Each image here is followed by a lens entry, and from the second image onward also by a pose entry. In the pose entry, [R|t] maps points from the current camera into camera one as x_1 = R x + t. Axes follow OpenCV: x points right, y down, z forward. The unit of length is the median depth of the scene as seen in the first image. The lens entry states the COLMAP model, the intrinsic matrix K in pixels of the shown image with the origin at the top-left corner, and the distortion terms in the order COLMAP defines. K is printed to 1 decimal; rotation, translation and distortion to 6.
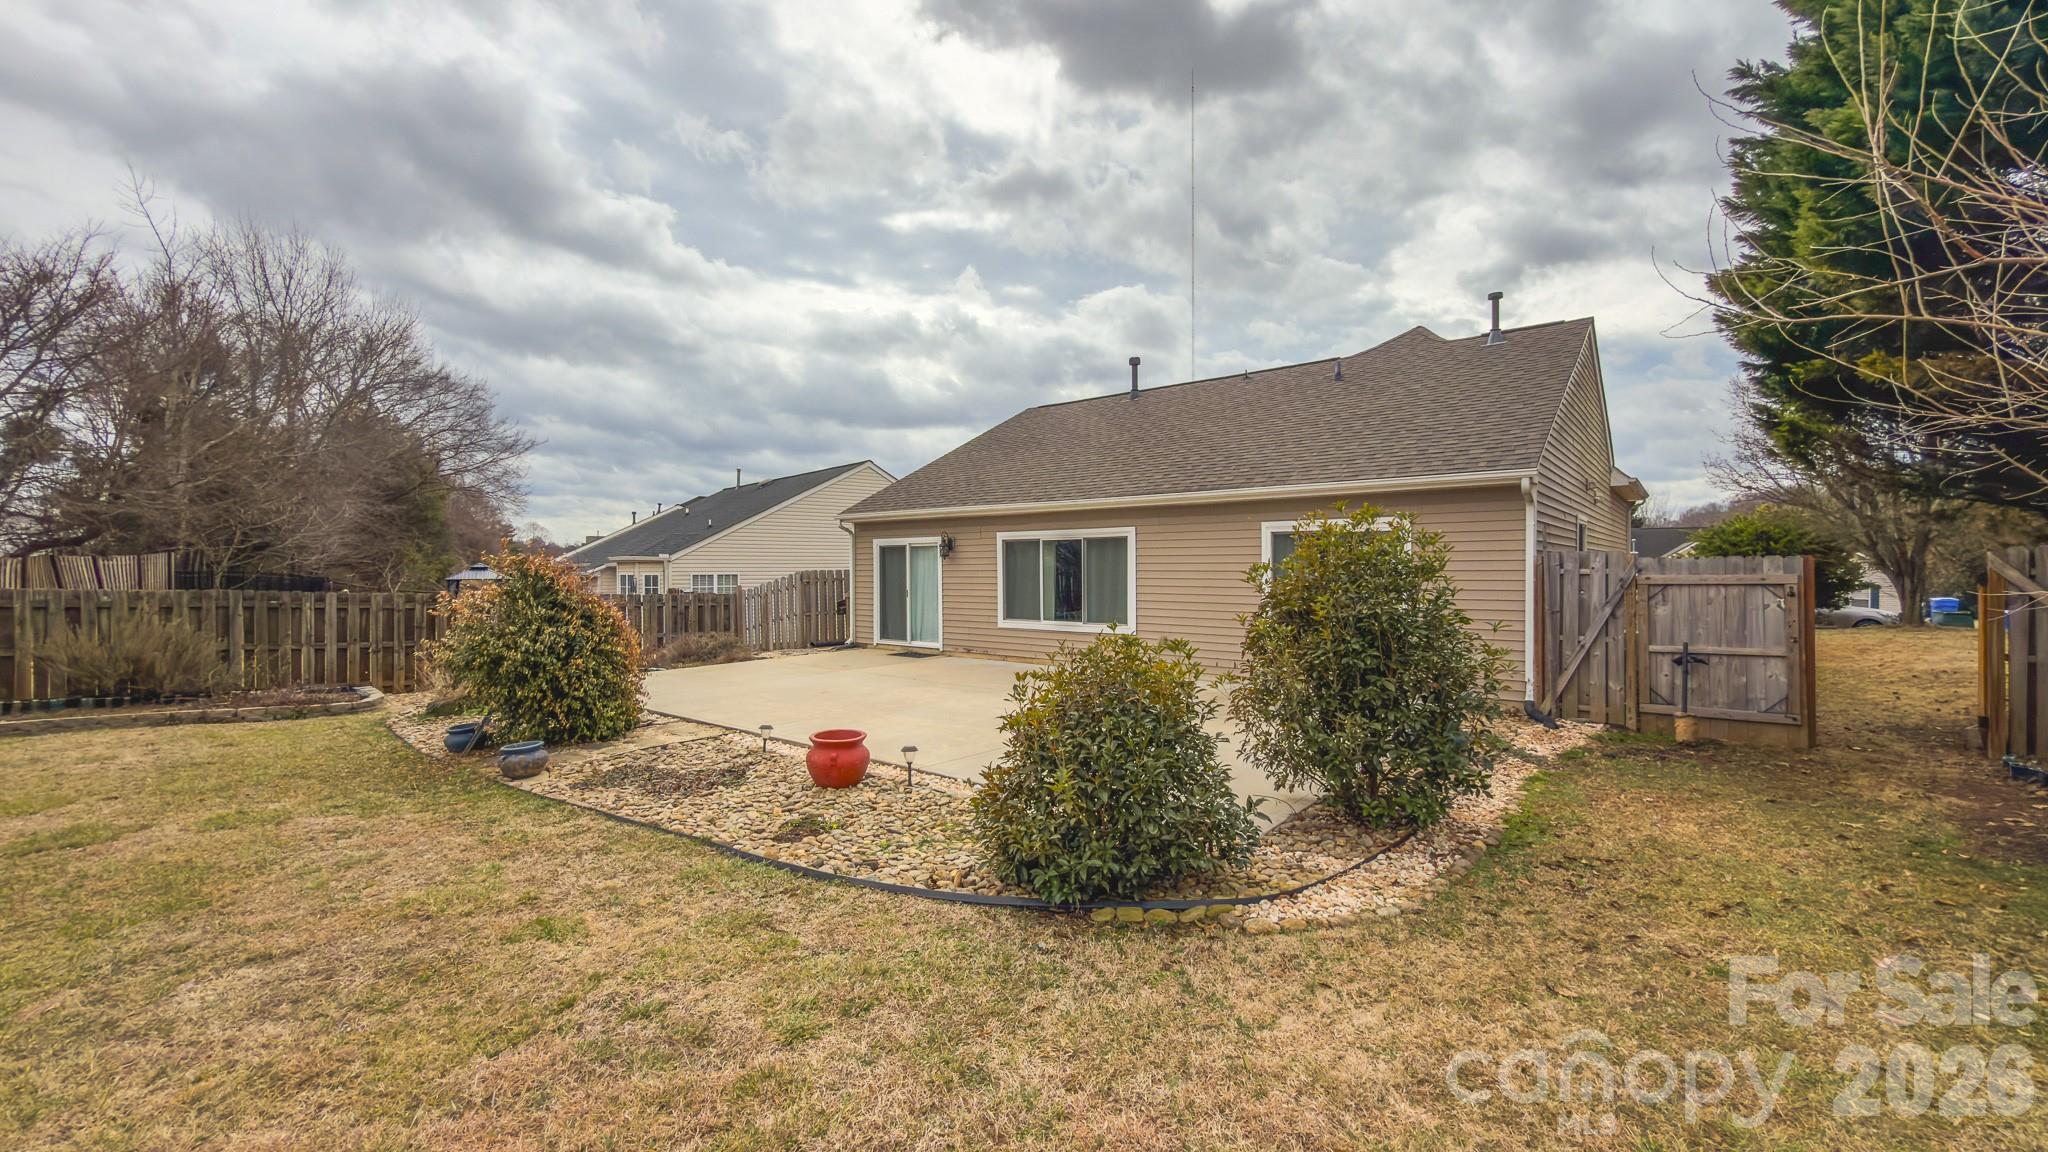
lens RADIAL K [[816.4, 0, 1027.7], [0, 816.4, 571.9], [0, 0, 1]] dist [0.002193, -0.000080]
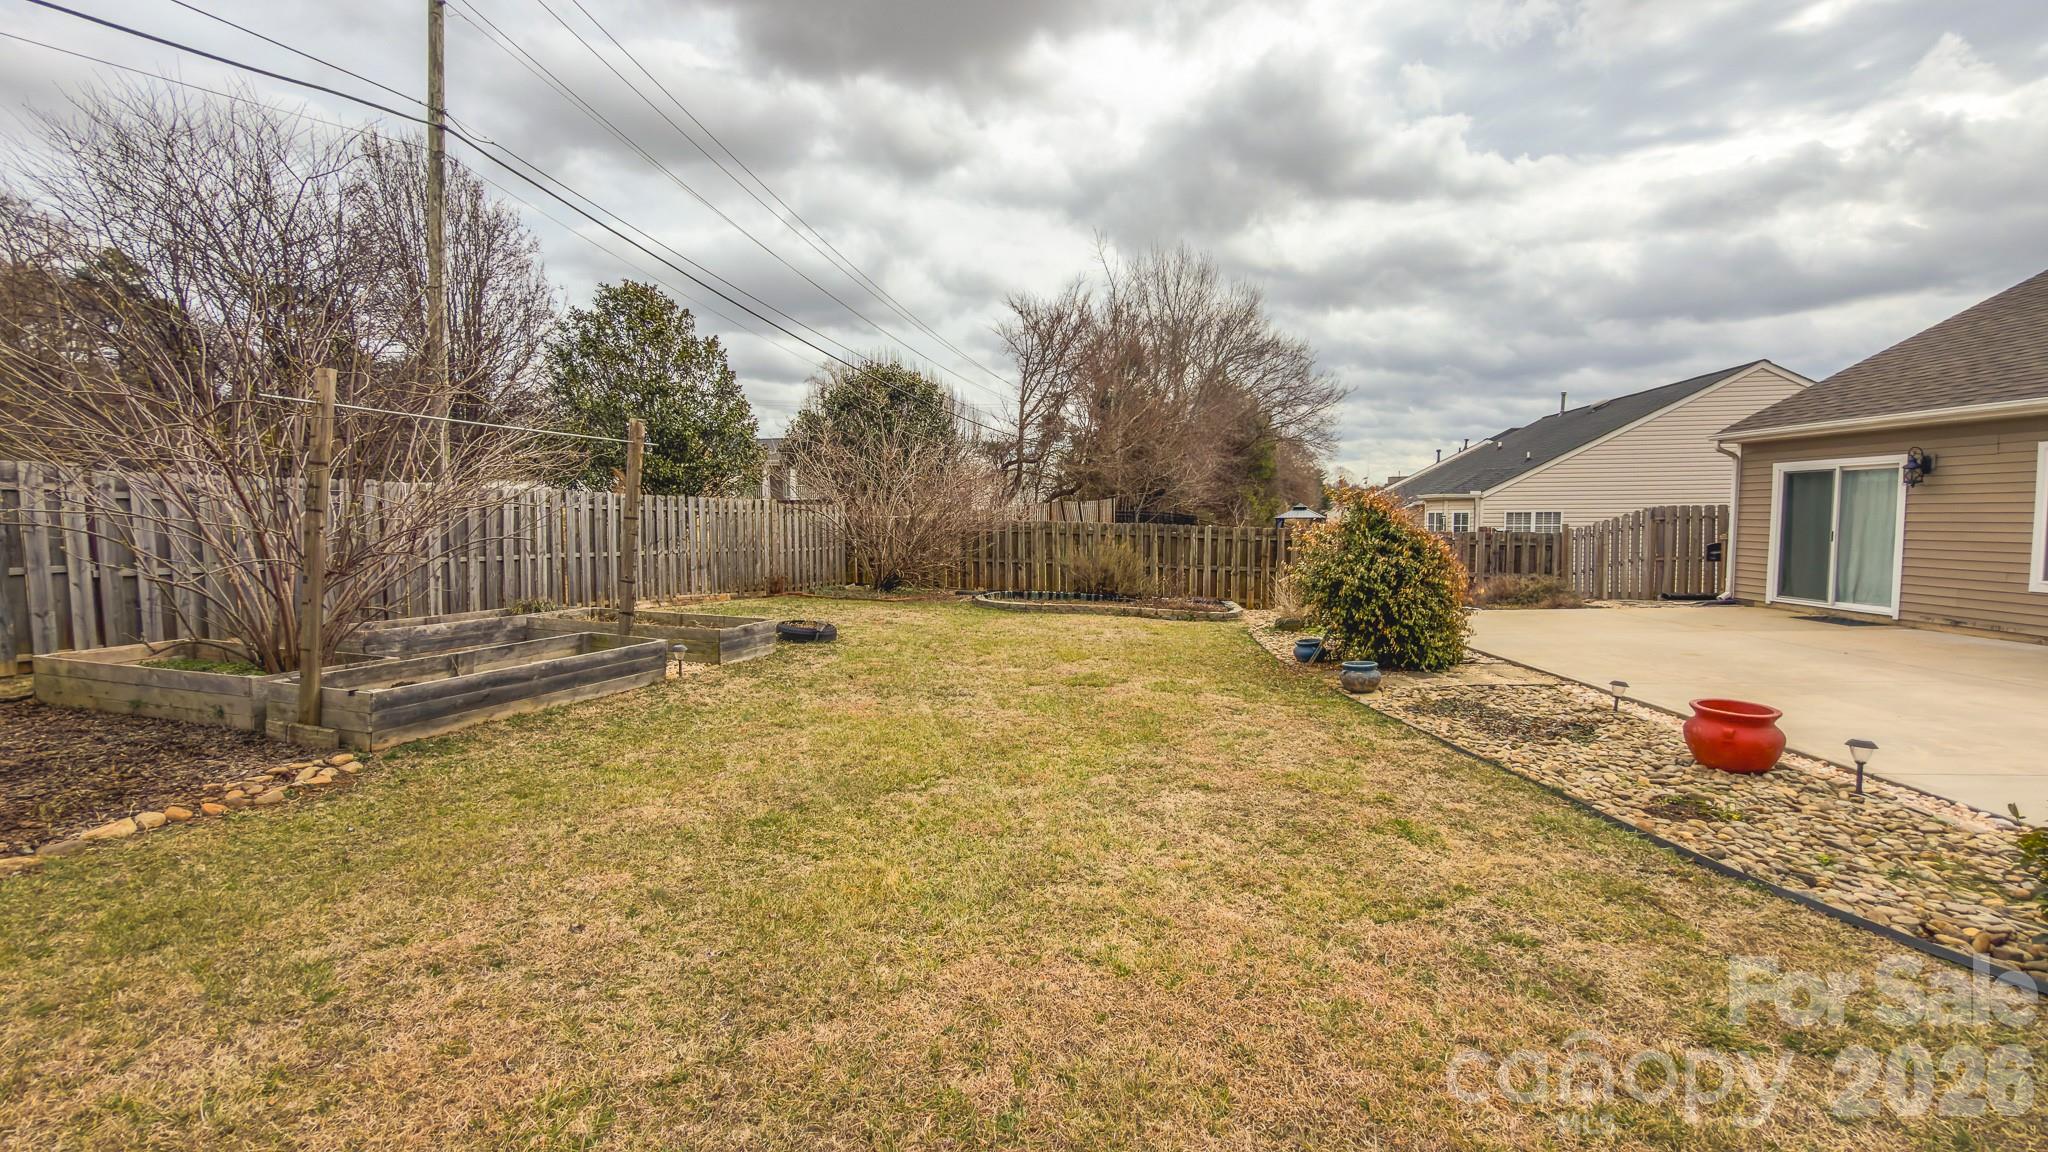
lens RADIAL K [[816.4, 0, 1027.7], [0, 816.4, 571.9], [0, 0, 1]] dist [0.002193, -0.000080]
pose [[0.617675, 0.054696, -0.784529, -0.040459], [0.002737, 0.997423, 0.071694, 0.009129], [0.786429, -0.046430, 0.615933, -0.029979]]
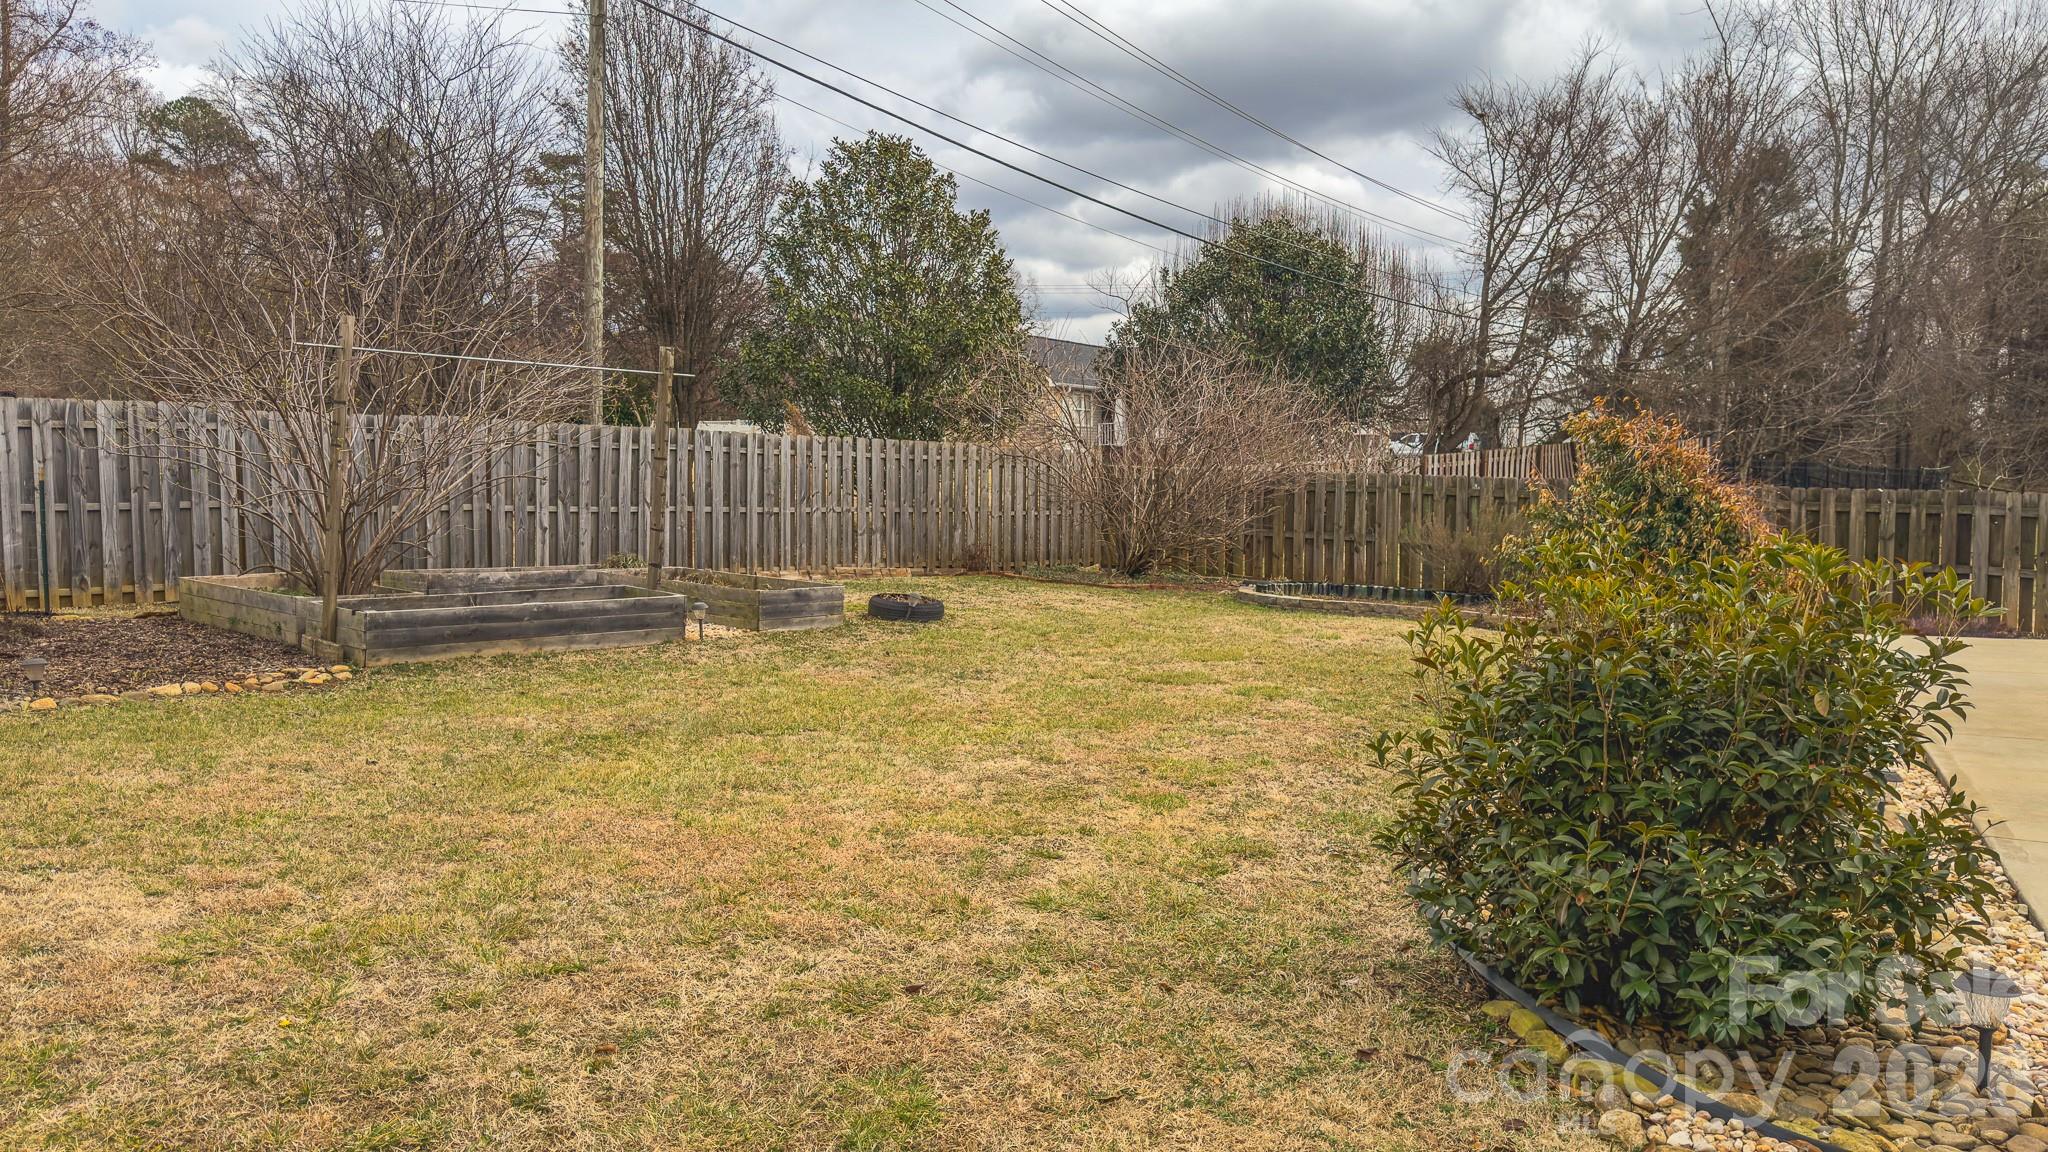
lens RADIAL K [[1436.2, 0, 1024.0], [0, 1436.2, 576.0], [0, 0, 1]] dist [0.062632, -0.103510]
pose [[0.236263, 0.072783, -0.968959, 0.615830], [-0.001980, 0.997225, 0.074424, 0.028606], [0.971687, -0.015665, 0.235752, 0.278842]]
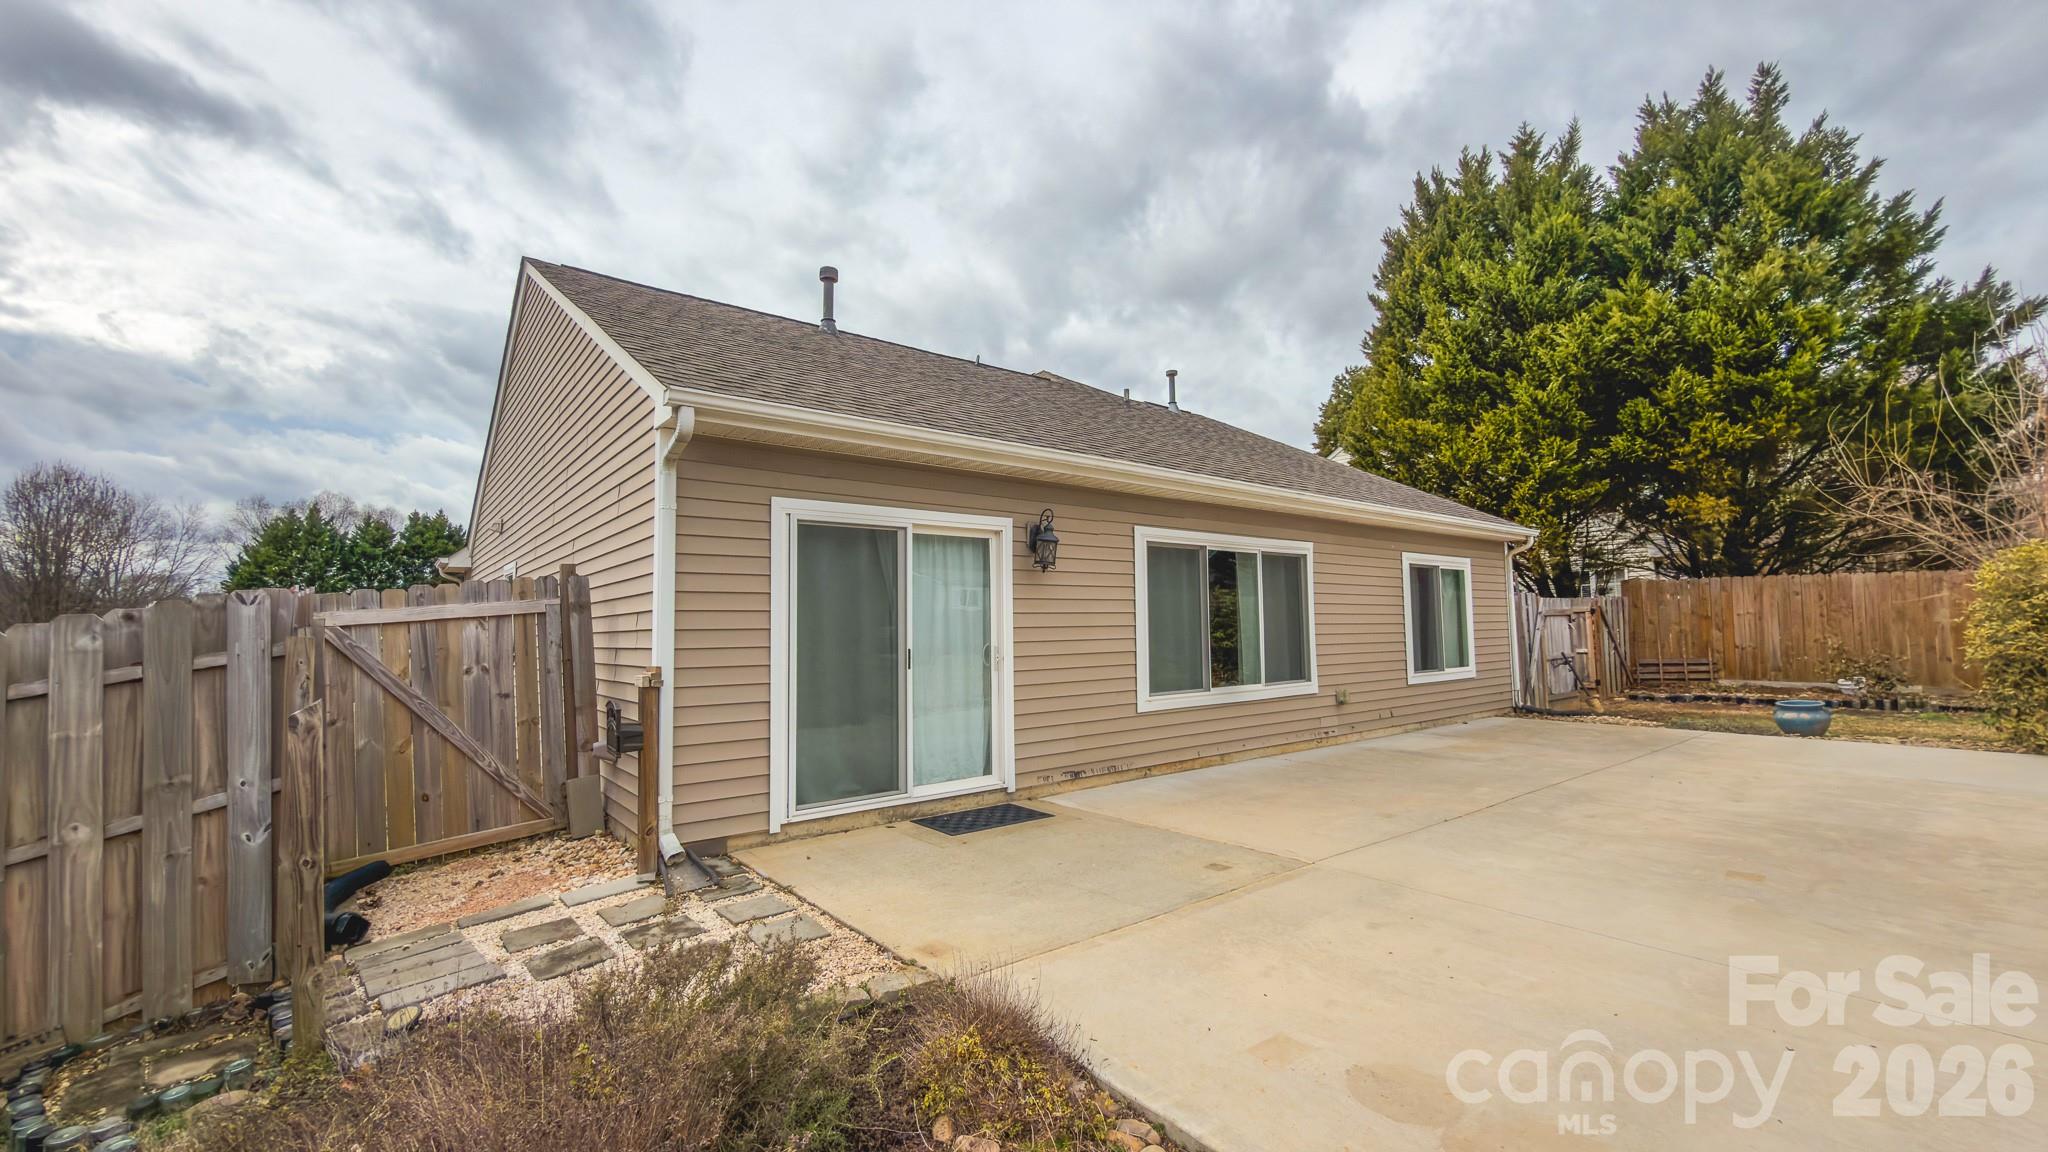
lens RADIAL K [[816.4, 0, 1027.7], [0, 816.4, 571.9], [0, 0, 1]] dist [0.002193, -0.000080]
pose [[0.211149, 0.069880, 0.974953, -1.182408], [0.020099, 0.996920, -0.075808, 0.038571], [-0.977247, 0.035603, 0.209094, 2.060100]]
